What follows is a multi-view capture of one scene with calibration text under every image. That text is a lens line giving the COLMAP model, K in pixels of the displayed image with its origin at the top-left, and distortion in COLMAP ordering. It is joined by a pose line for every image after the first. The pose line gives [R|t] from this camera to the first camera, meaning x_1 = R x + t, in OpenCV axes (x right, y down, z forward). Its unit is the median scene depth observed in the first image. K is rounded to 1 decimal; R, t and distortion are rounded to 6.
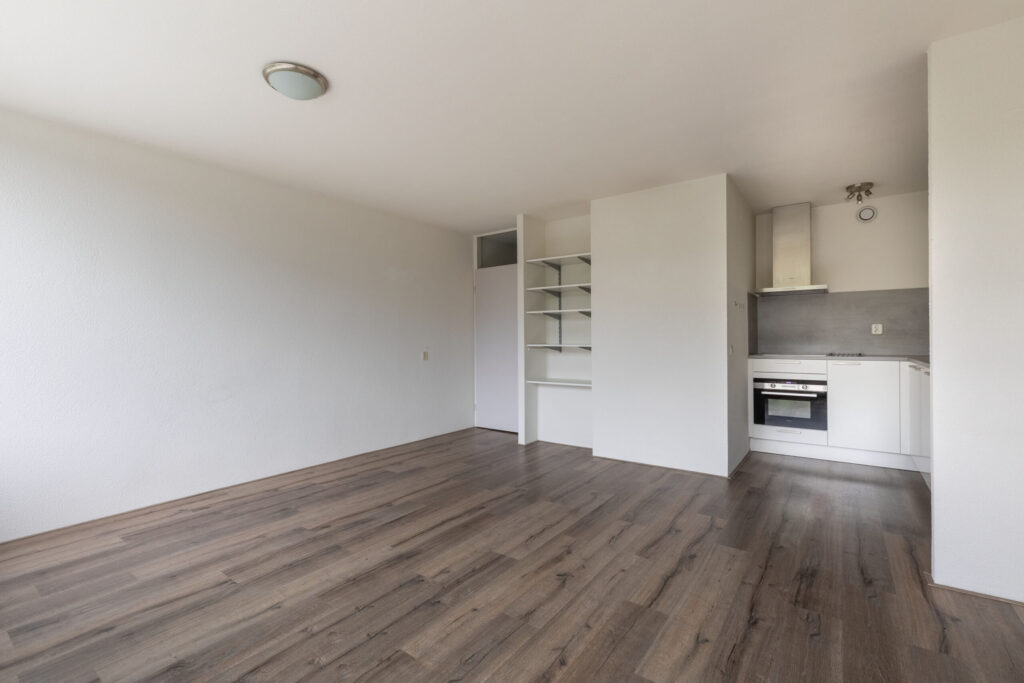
lens RADIAL K [[456.9, 0, 506.8], [0, 456.9, 342.1], [0, 0, 1]] dist [0.002203, -0.000855]
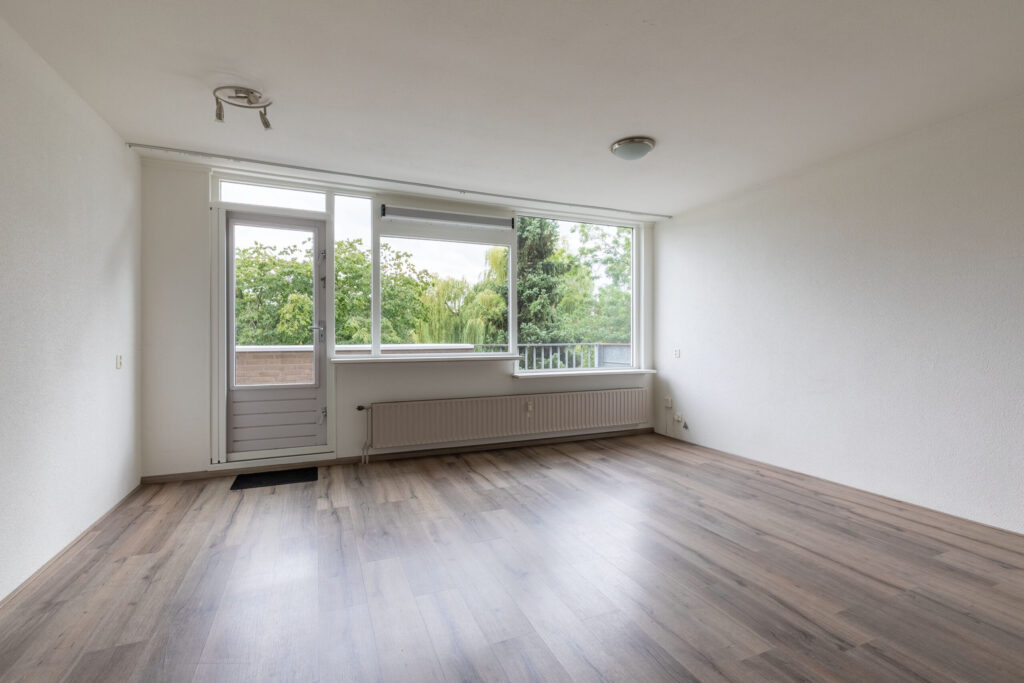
lens RADIAL K [[456.9, 0, 513.9], [0, 456.9, 339.8], [0, 0, 1]] dist [0.002203, -0.000855]
pose [[-0.508013, 0.009087, -0.861301, 0.672218], [-0.000898, 0.999938, 0.011079, -0.003378], [0.861349, 0.006401, -0.507974, 1.020763]]
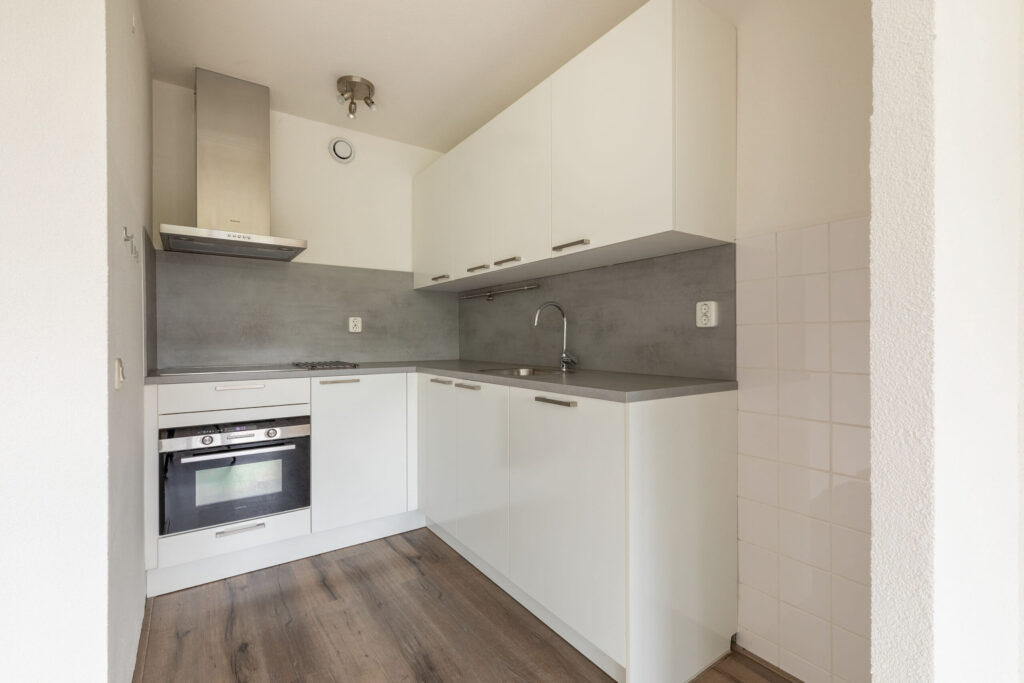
lens RADIAL K [[456.9, 0, 516.1], [0, 456.9, 341.9], [0, 0, 1]] dist [0.002203, -0.000855]
pose [[0.309110, -0.002922, 0.951022, 0.336266], [0.003832, 0.999991, 0.001827, -0.004602], [-0.951019, 0.003080, 0.309118, 0.784491]]
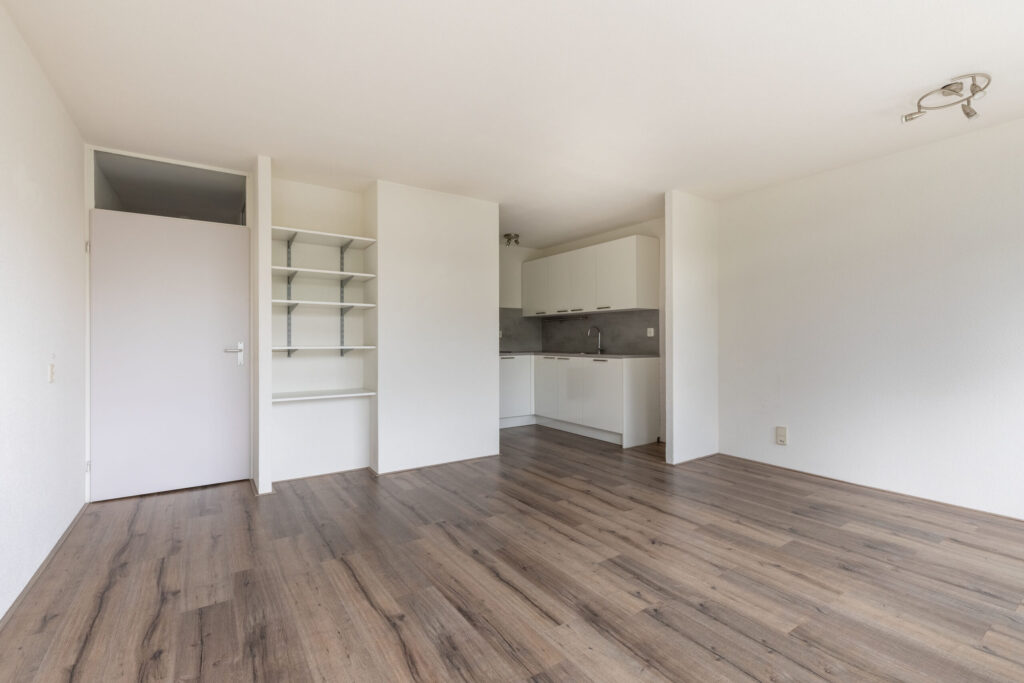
lens RADIAL K [[456.9, 0, 513.2], [0, 456.9, 339.1], [0, 0, 1]] dist [0.002203, -0.000855]
pose [[0.336421, 0.009225, 0.941667, -0.755917], [0.004013, 0.999929, -0.011229, 0.004895], [-0.941703, 0.007557, 0.336360, 0.650634]]
